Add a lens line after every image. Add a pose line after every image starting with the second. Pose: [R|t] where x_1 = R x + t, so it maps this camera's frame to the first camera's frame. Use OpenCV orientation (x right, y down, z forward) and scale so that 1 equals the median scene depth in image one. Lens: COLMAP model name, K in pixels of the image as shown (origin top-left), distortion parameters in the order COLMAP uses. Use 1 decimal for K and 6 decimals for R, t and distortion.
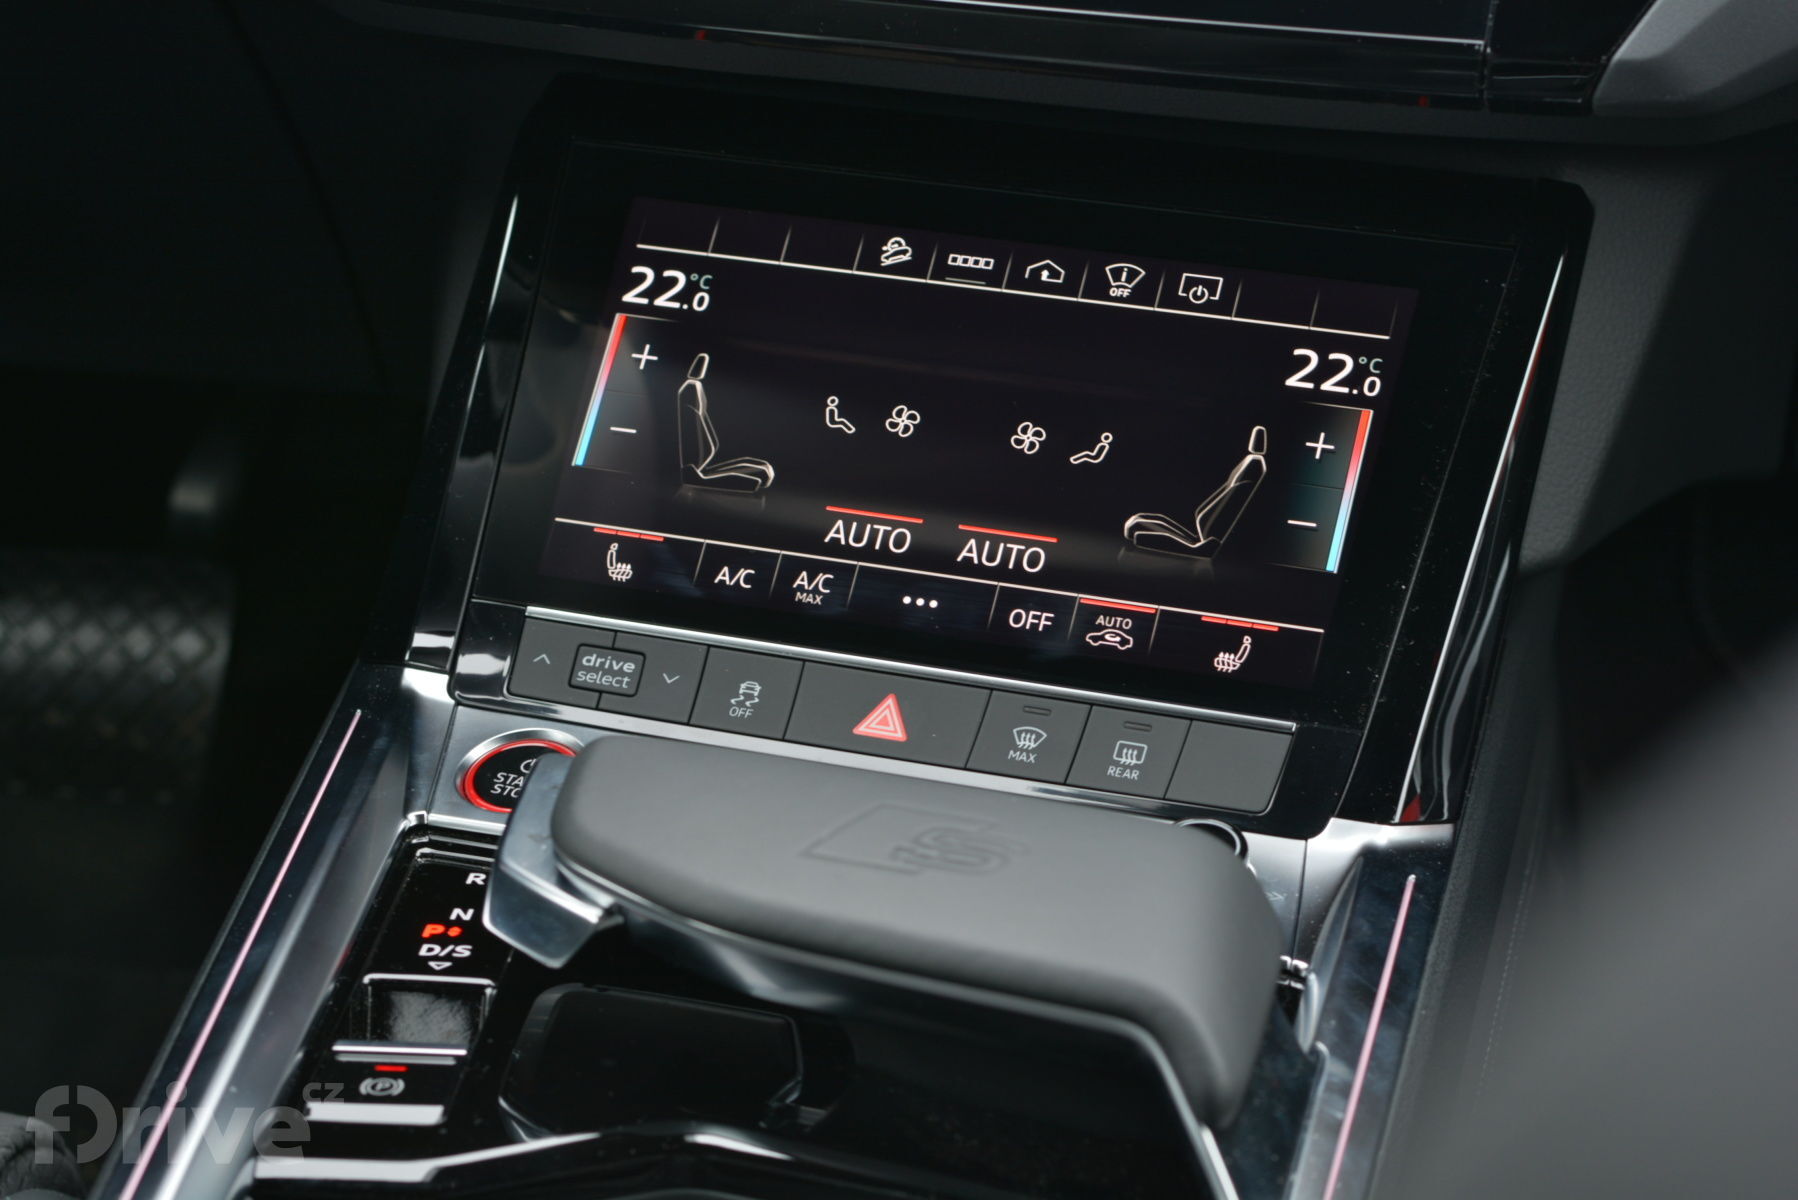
lens RADIAL K [[4104.3, 0, 899.0], [0, 4104.3, 600.0], [0, 0, 1]] dist [-0.044799, -0.665406]
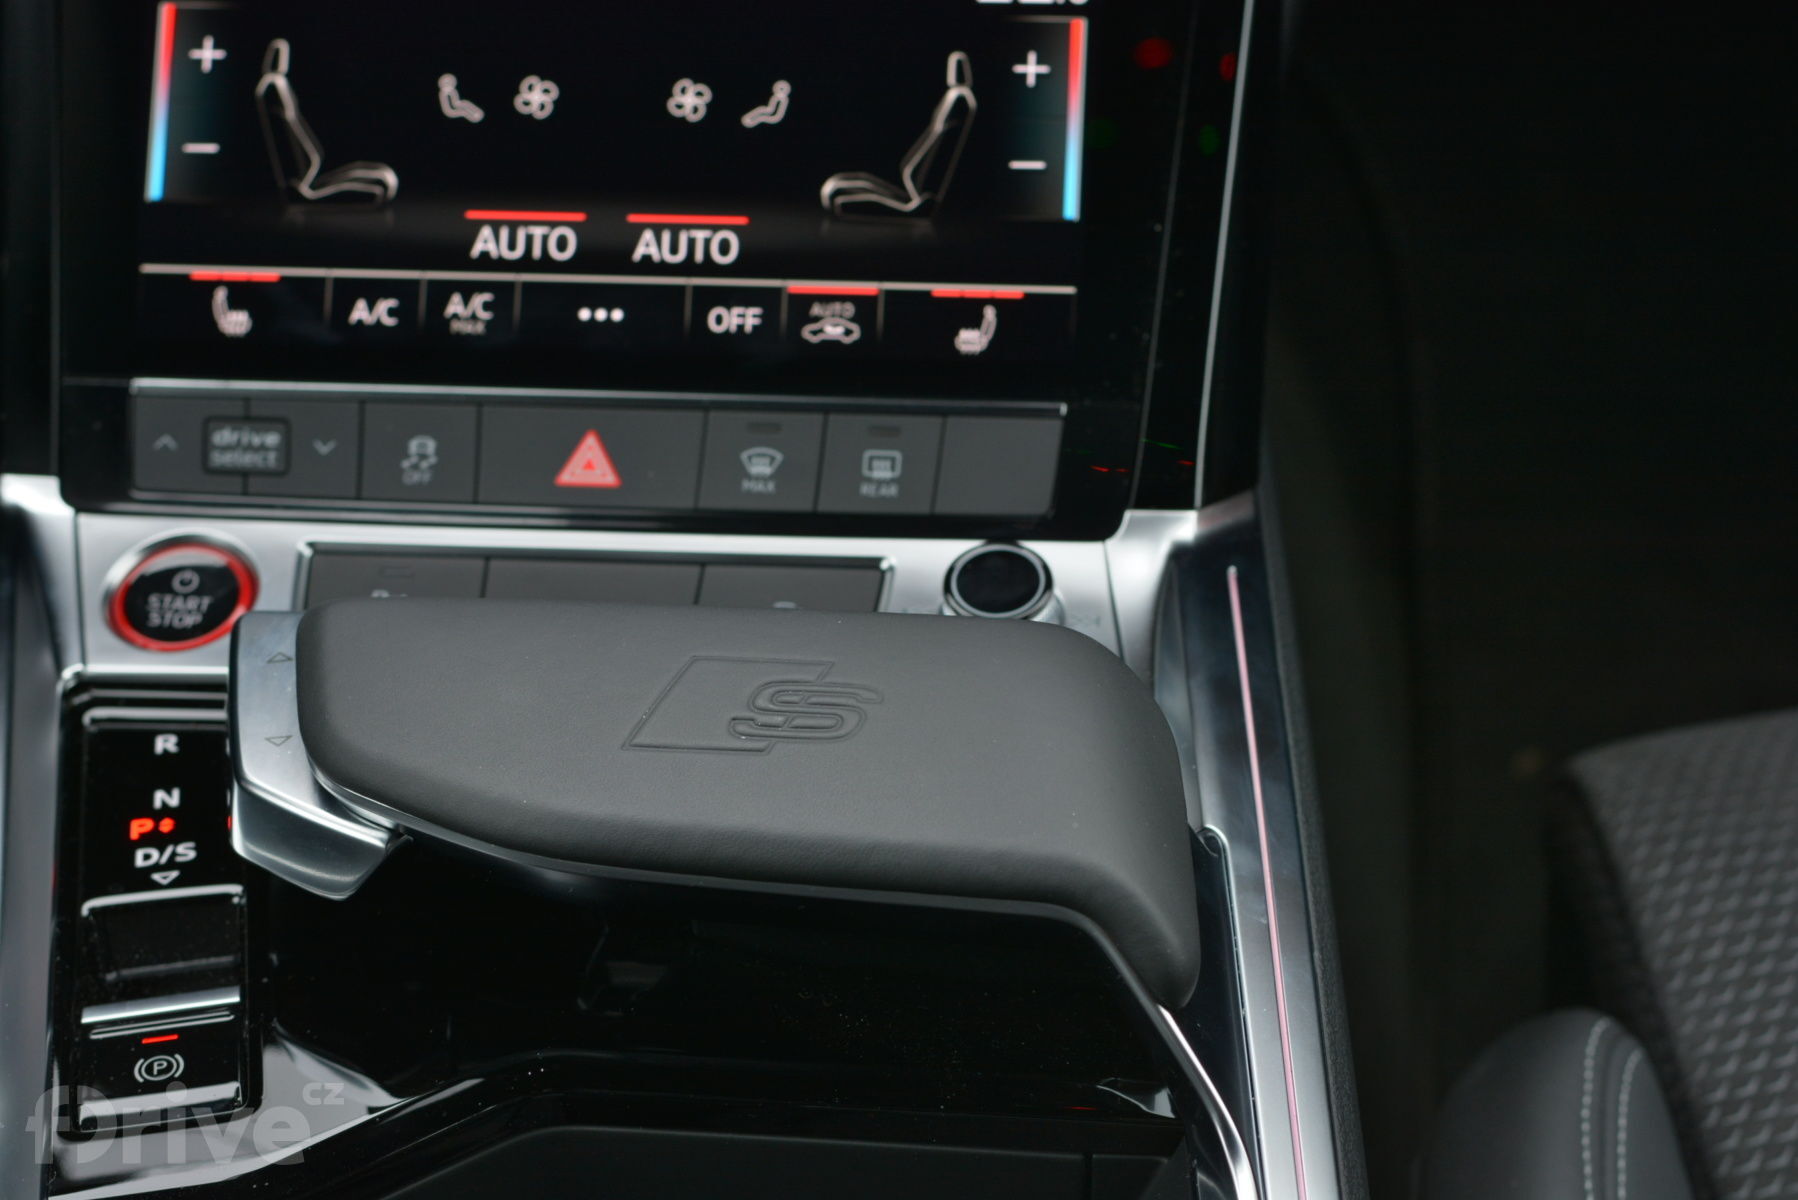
lens RADIAL K [[4104.3, 0, 899.0], [0, 4104.3, 600.0], [0, 0, 1]] dist [-0.044799, -0.665406]
pose [[0.968676, -0.176155, 0.175030, -0.096339], [0.132557, 0.962819, 0.235391, -0.137502], [-0.209987, -0.204816, 0.956010, 0.152796]]
